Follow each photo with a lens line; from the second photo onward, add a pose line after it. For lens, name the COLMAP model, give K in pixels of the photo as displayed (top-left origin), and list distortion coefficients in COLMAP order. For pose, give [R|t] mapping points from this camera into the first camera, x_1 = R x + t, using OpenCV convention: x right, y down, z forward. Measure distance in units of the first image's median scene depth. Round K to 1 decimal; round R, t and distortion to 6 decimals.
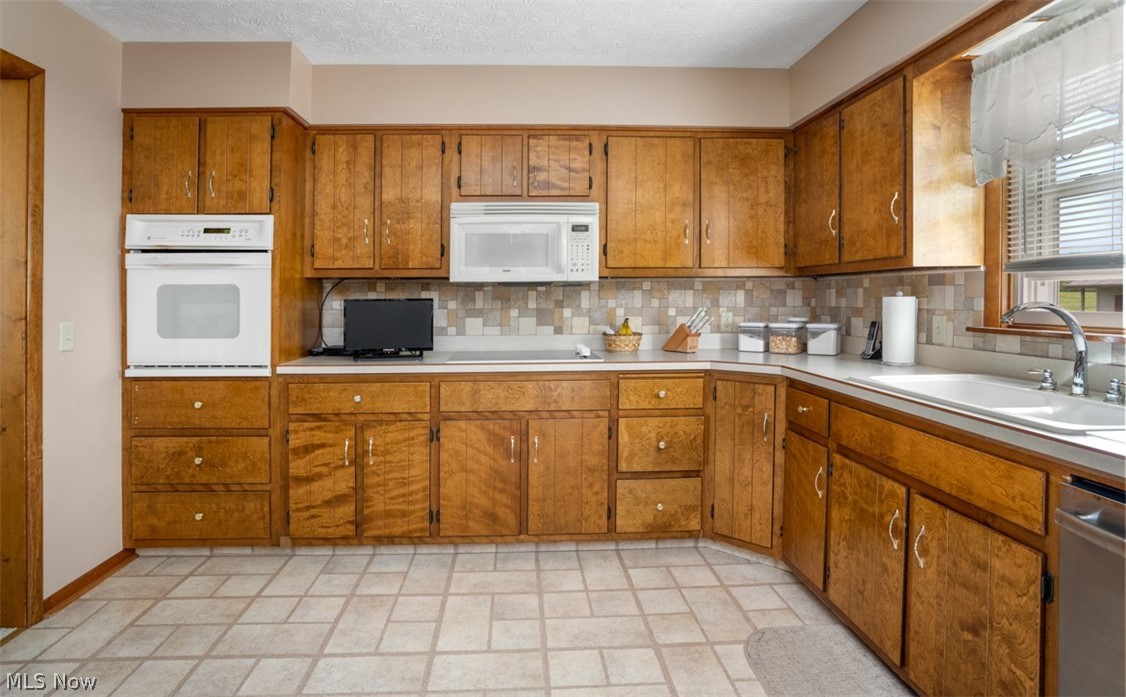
lens RADIAL K [[591.2, 0, 538.2], [0, 591.2, 299.7], [0, 0, 1]] dist [-0.068101, 0.035385]
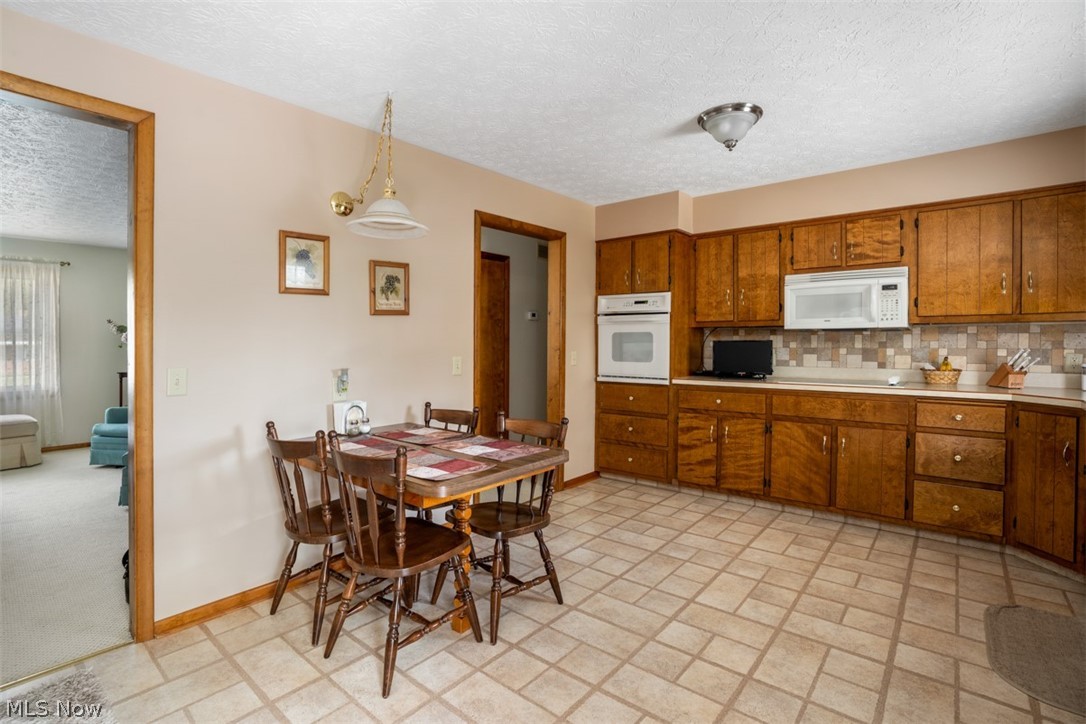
lens RADIAL K [[500.2, 0, 523.7], [0, 500.2, 342.9], [0, 0, 1]] dist [0.000706, 0.000659]
pose [[0.725345, 0.006838, -0.688351, 0.256607], [-0.004758, 0.999977, 0.004919, 0.001561], [0.688369, -0.000293, 0.725361, -0.383913]]
